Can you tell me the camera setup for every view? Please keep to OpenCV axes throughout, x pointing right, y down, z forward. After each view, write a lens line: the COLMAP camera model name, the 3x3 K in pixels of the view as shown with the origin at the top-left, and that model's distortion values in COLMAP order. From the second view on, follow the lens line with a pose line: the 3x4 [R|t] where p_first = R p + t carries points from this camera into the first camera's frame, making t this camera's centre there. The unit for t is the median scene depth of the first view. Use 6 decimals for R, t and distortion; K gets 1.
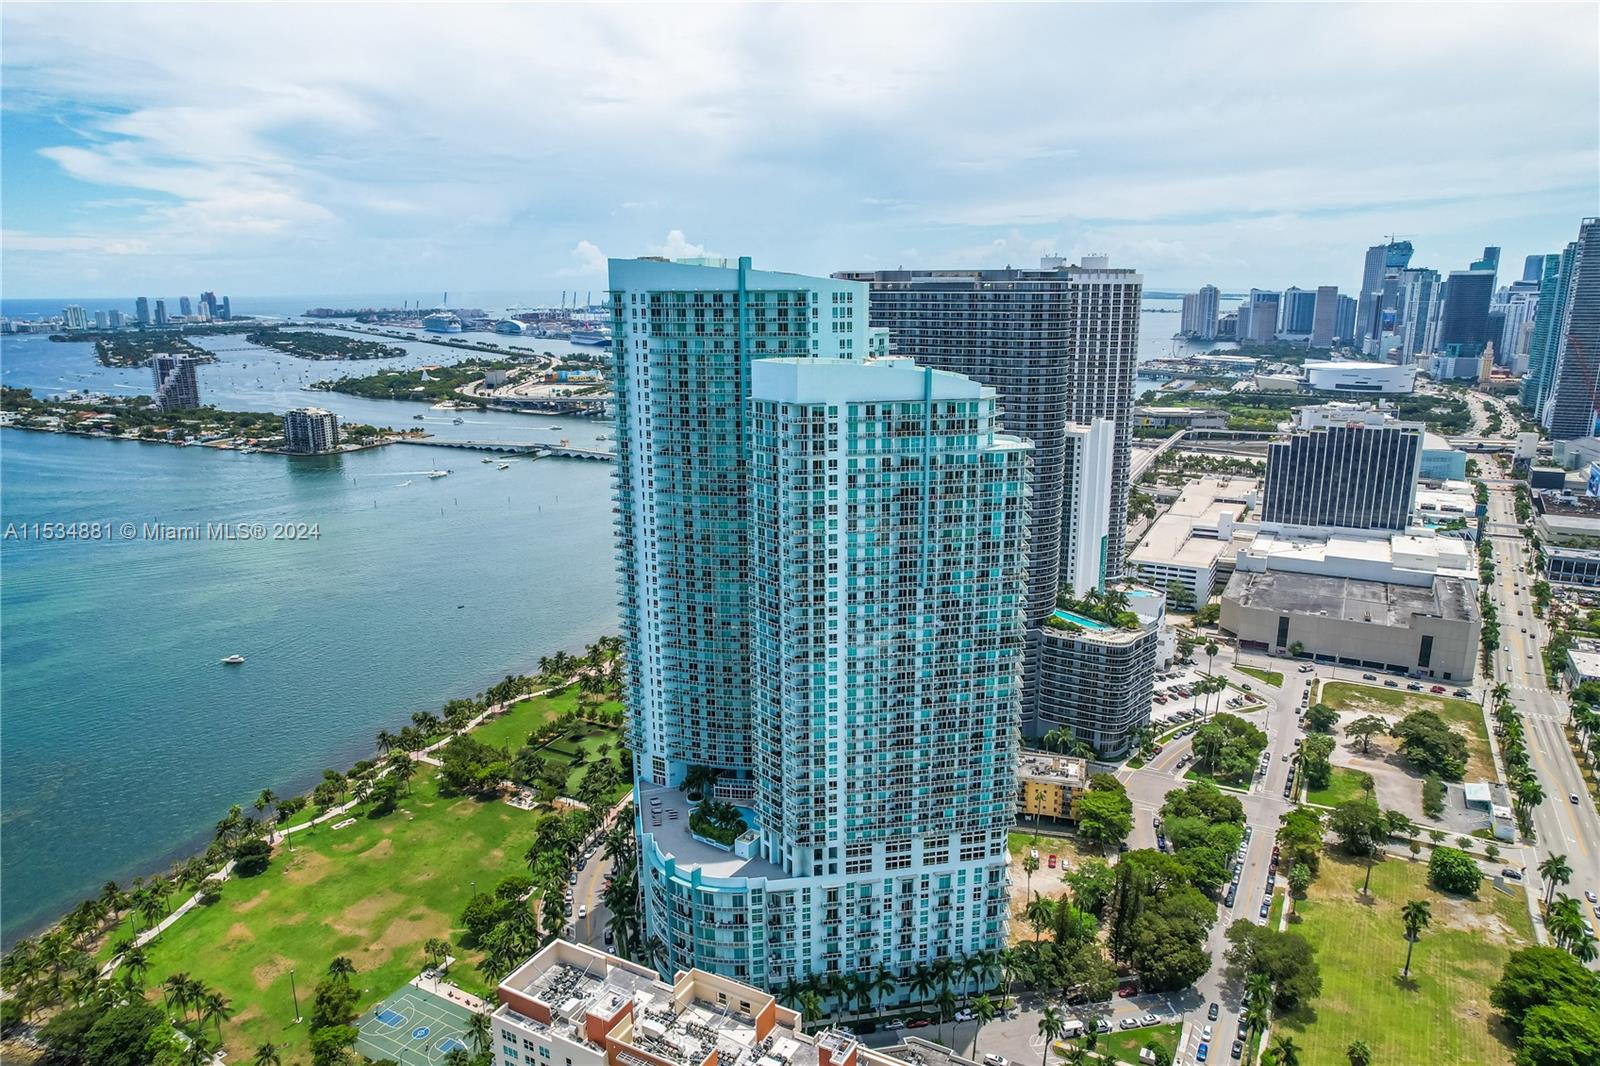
lens RADIAL K [[1037.2, 0, 799.5], [0, 1037.2, 554.0], [0, 0, 1]] dist [-0.071143, 0.061454]
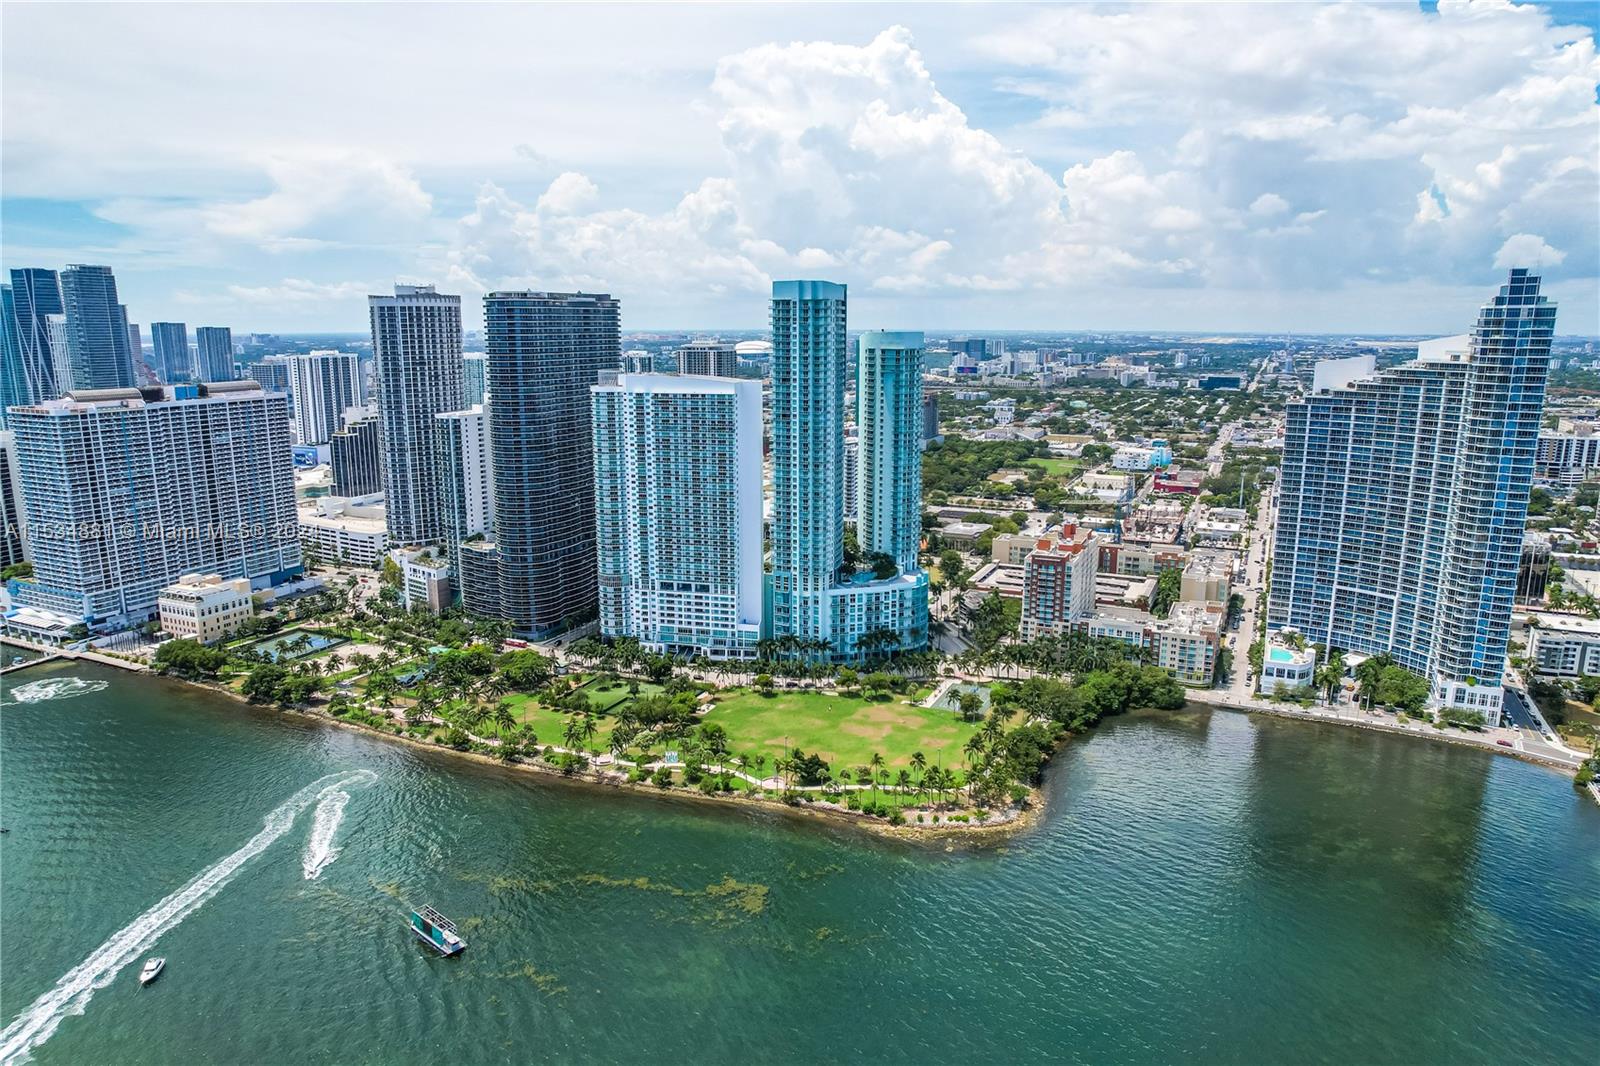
lens RADIAL K [[1037.2, 0, 799.5], [0, 1037.2, 554.0], [0, 0, 1]] dist [-0.071143, 0.061454]
pose [[-0.068294, -0.211114, 0.975073, -1.806452], [0.256947, 0.940662, 0.221660, -0.224609], [-0.964009, 0.265680, -0.009997, 1.064882]]
